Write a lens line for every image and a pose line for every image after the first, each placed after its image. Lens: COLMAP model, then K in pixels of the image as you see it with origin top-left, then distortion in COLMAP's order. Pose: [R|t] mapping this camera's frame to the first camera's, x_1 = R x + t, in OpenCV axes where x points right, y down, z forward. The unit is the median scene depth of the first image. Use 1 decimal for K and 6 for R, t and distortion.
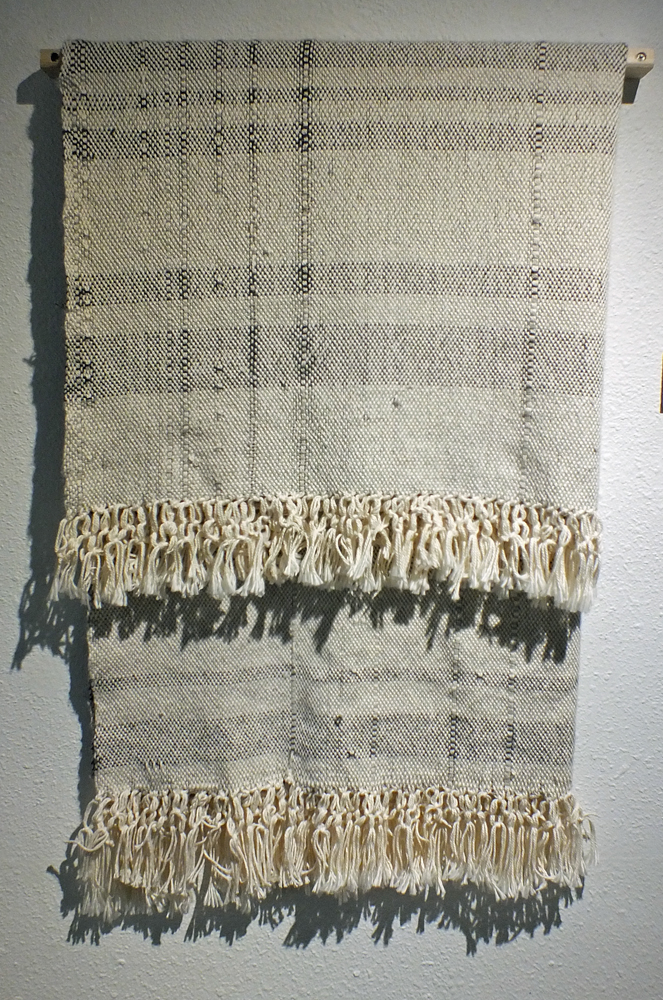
lens RADIAL K [[968.2, 0, 332.5], [0, 968.2, 505.6], [0, 0, 1]] dist [-0.044252, 0.000000]
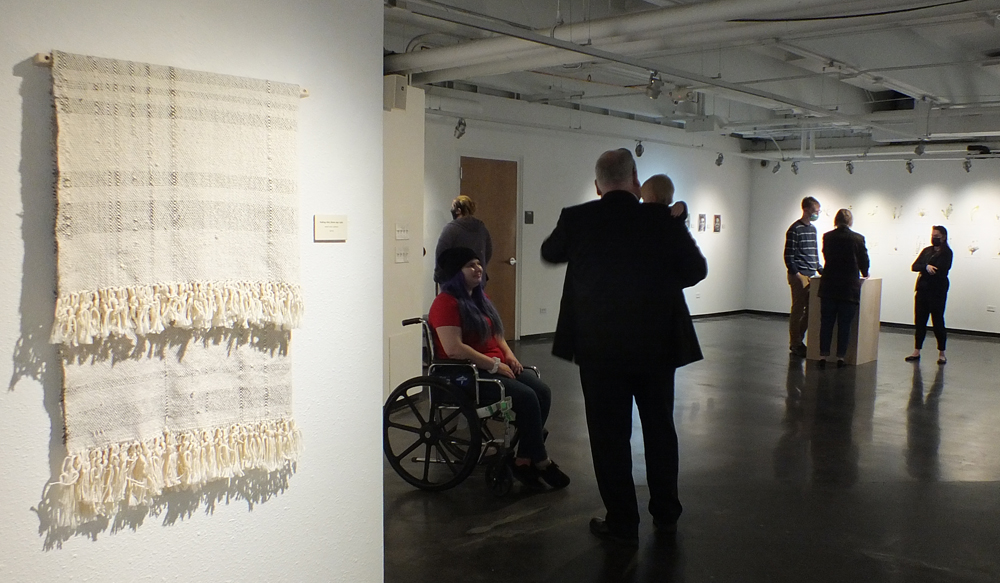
lens RADIAL K [[882.3, 0, 500.6], [0, 882.3, 292.5], [0, 0, 1]] dist [0.000869, -0.005466]
pose [[0.699464, -0.044917, 0.713255, -0.878248], [0.097108, 0.994740, -0.032587, 0.137164], [-0.708040, 0.092056, 0.700147, -0.790962]]
